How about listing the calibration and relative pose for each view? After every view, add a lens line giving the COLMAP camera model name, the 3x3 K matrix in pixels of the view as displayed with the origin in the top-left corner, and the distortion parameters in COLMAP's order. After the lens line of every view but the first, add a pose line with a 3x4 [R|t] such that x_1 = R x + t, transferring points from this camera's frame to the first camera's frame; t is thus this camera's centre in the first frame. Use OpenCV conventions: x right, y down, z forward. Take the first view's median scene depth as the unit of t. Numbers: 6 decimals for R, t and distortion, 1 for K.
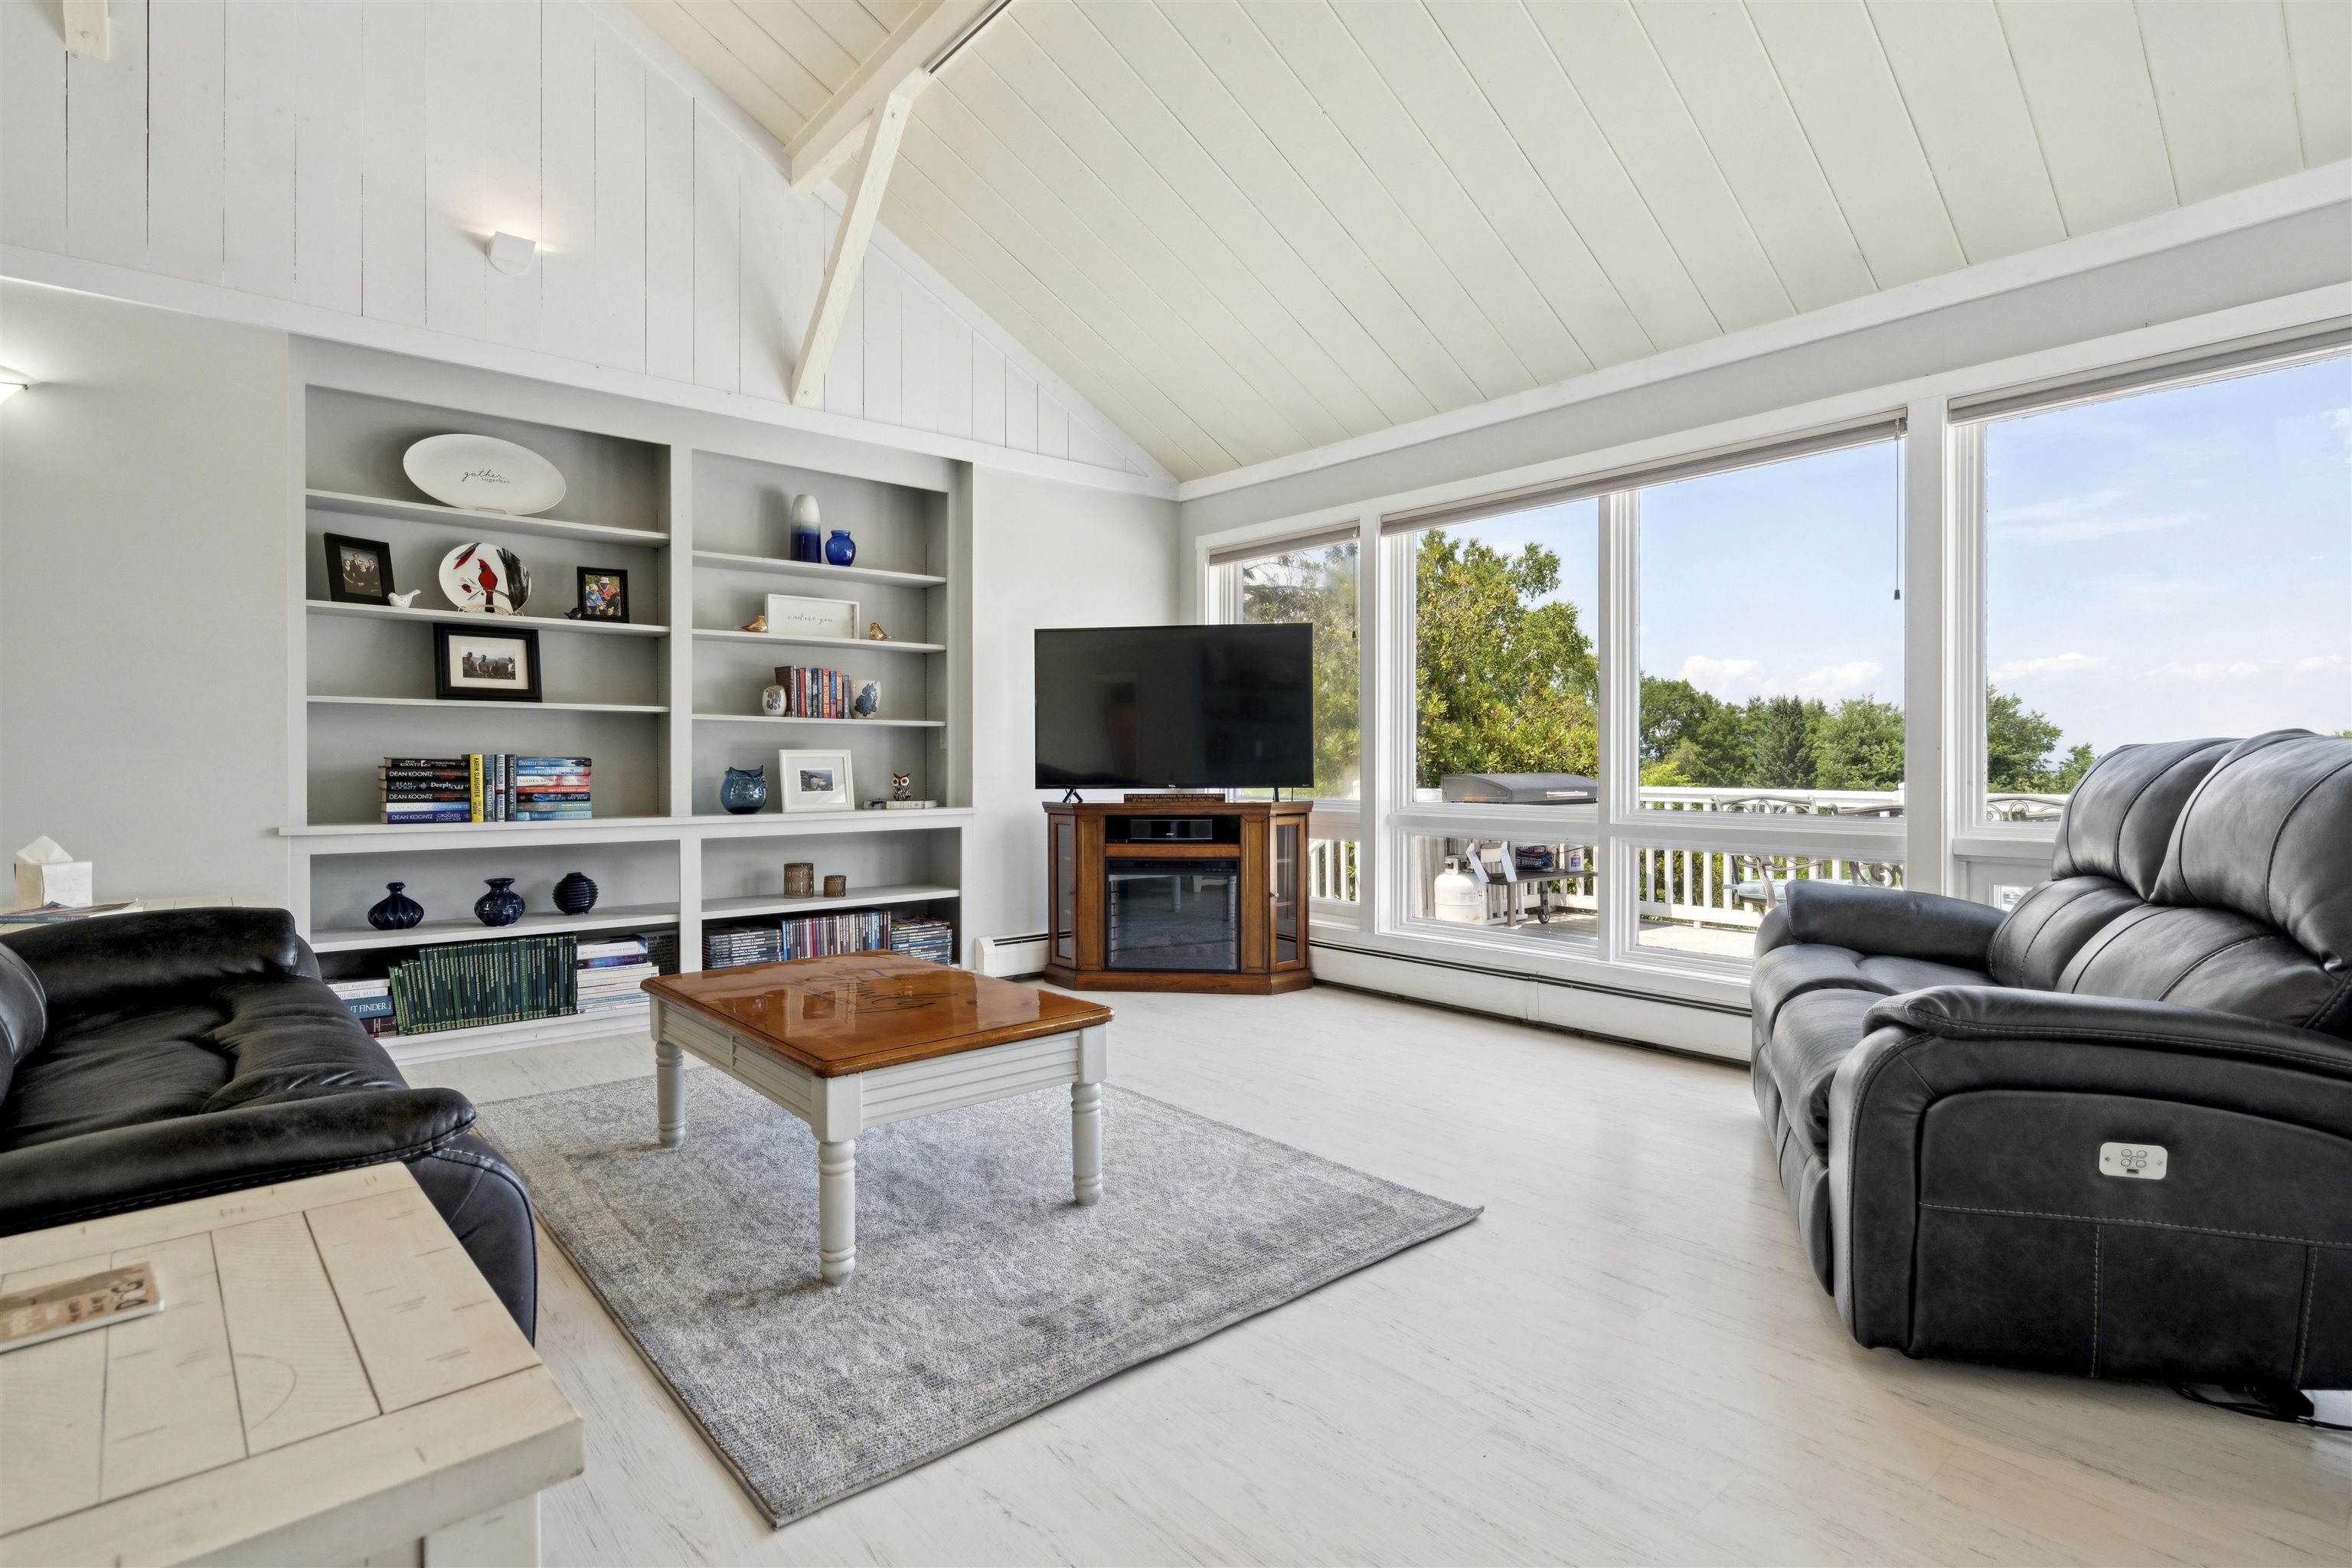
lens RADIAL K [[1157.7, 0, 1176.0], [0, 1157.7, 784.0], [0, 0, 1]] dist [-0.001618, 0.000061]
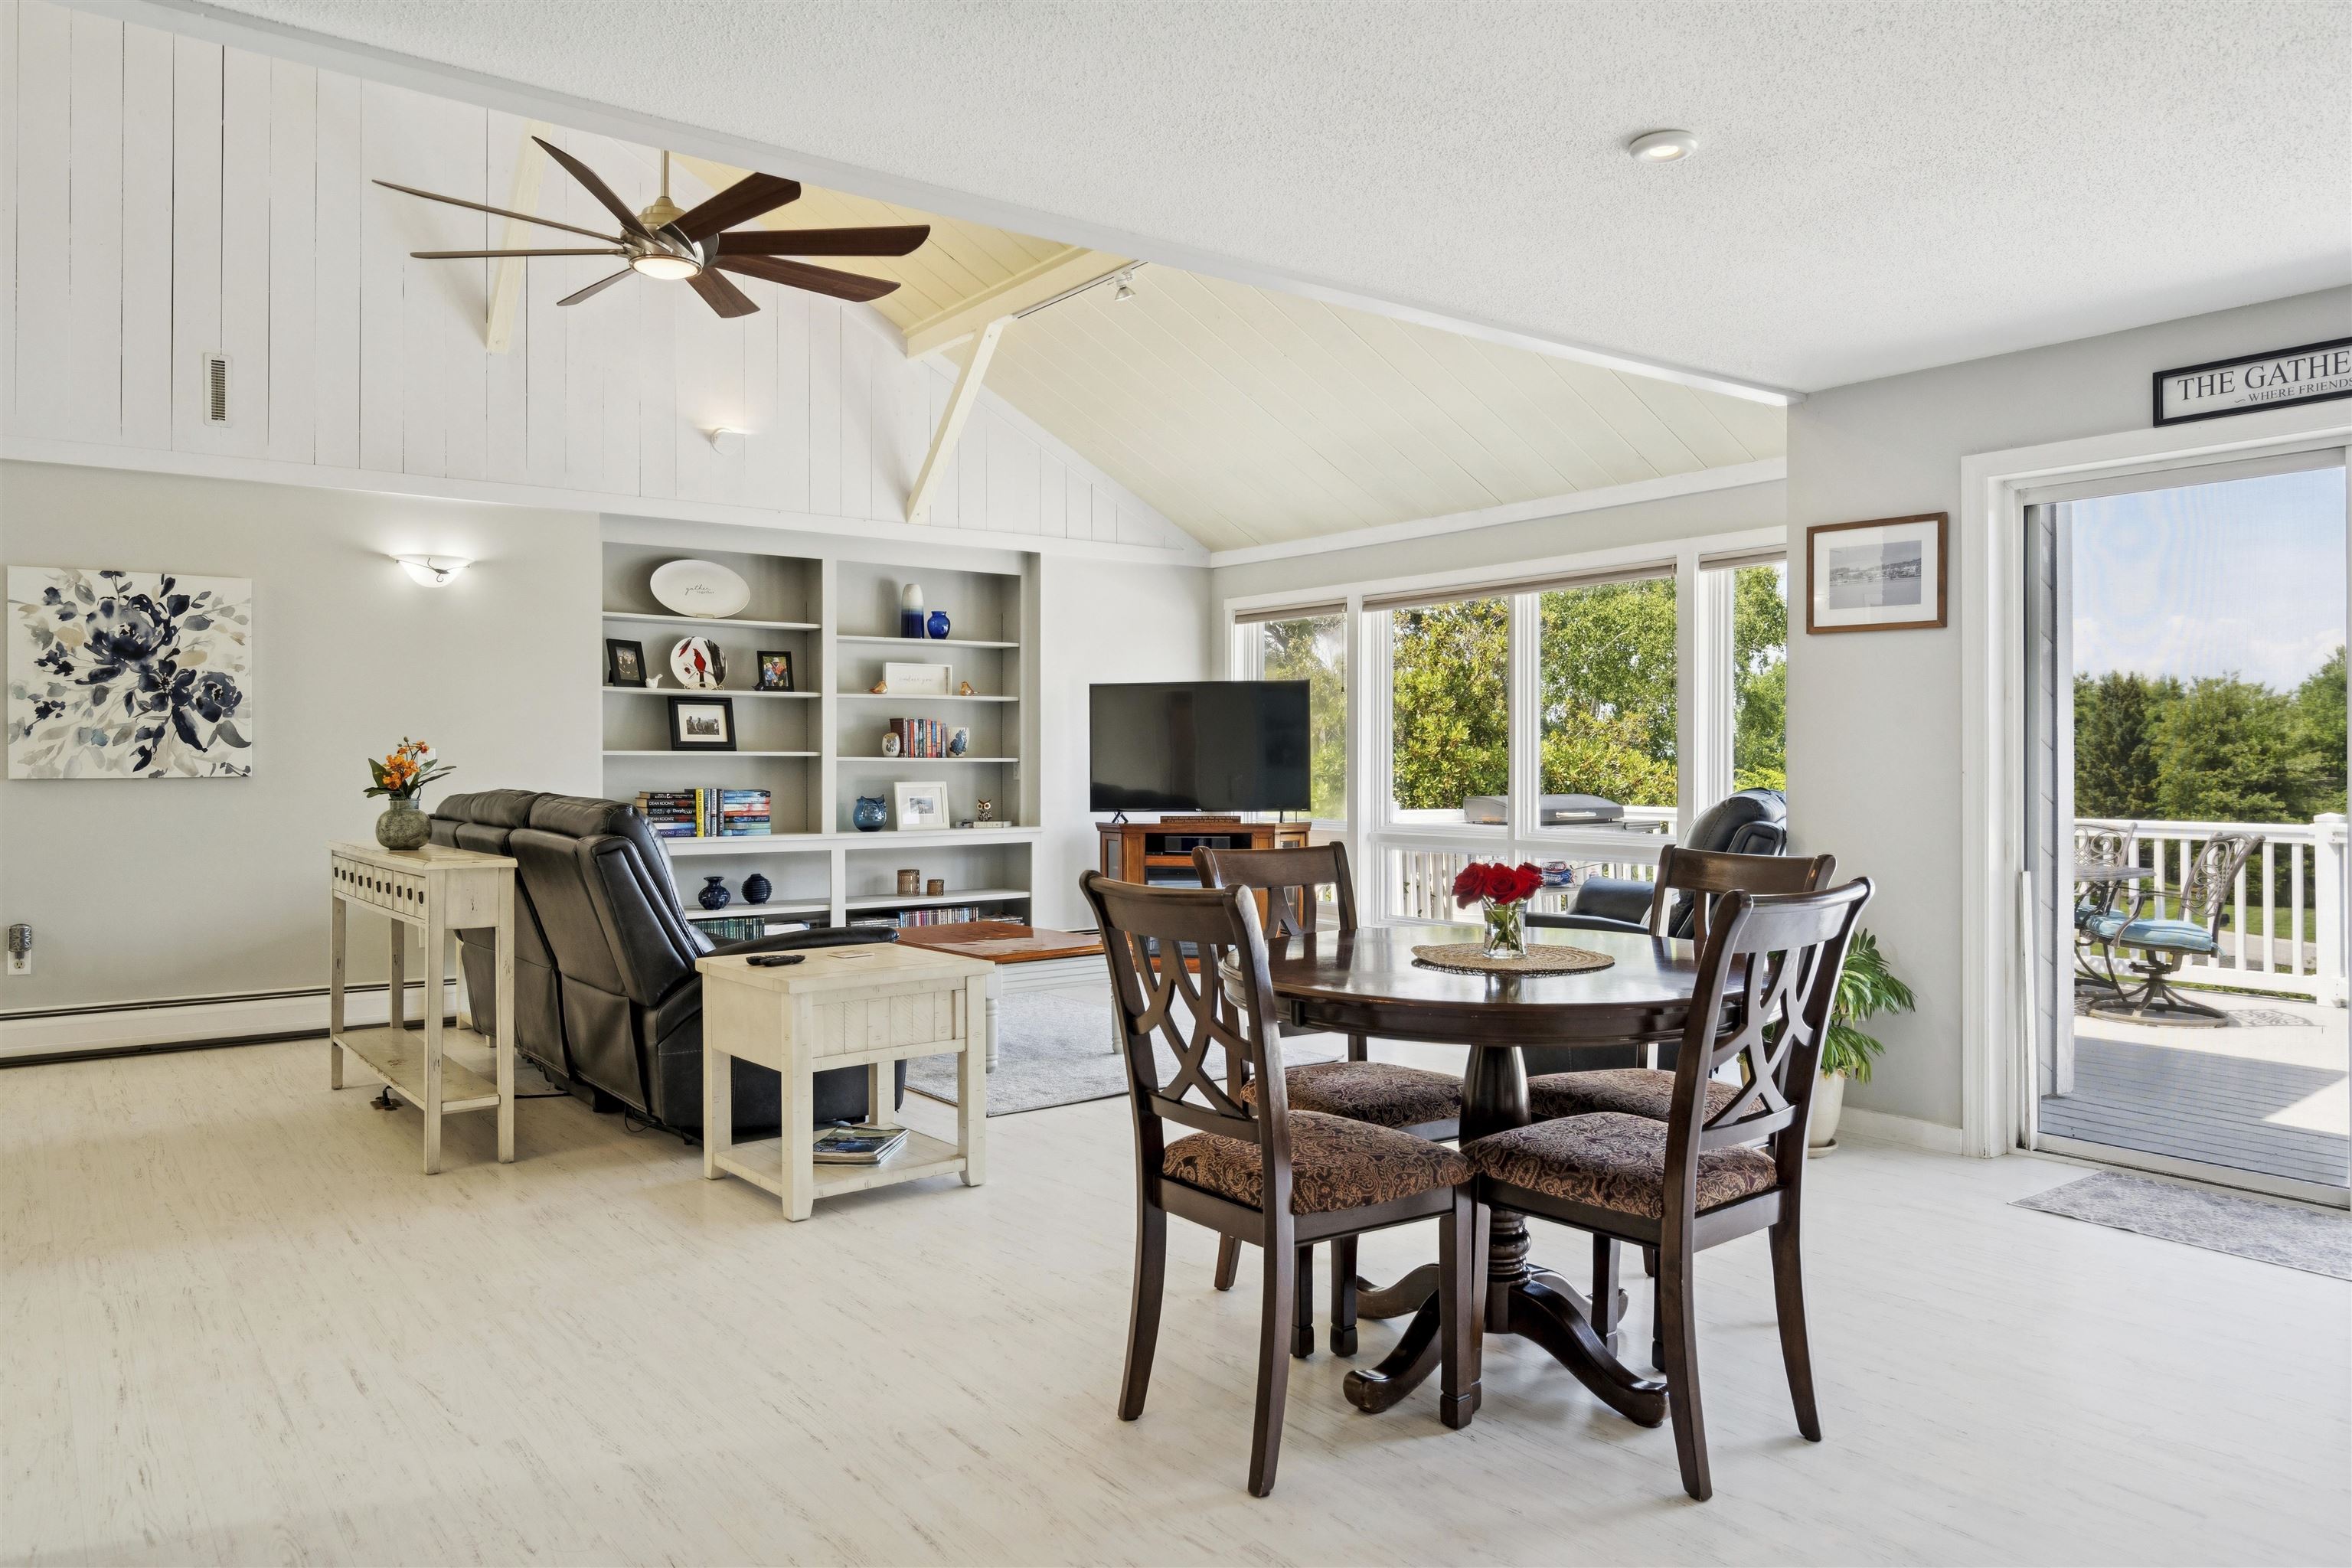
lens RADIAL K [[1539.6, 0, 1176.0], [0, 1539.6, 784.0], [0, 0, 1]] dist [0.001918, 0.000218]
pose [[0.997932, -0.000242, -0.064277, 0.084290], [-0.000154, 0.999981, -0.006161, -0.016934], [0.064277, 0.006158, 0.997913, -0.703707]]
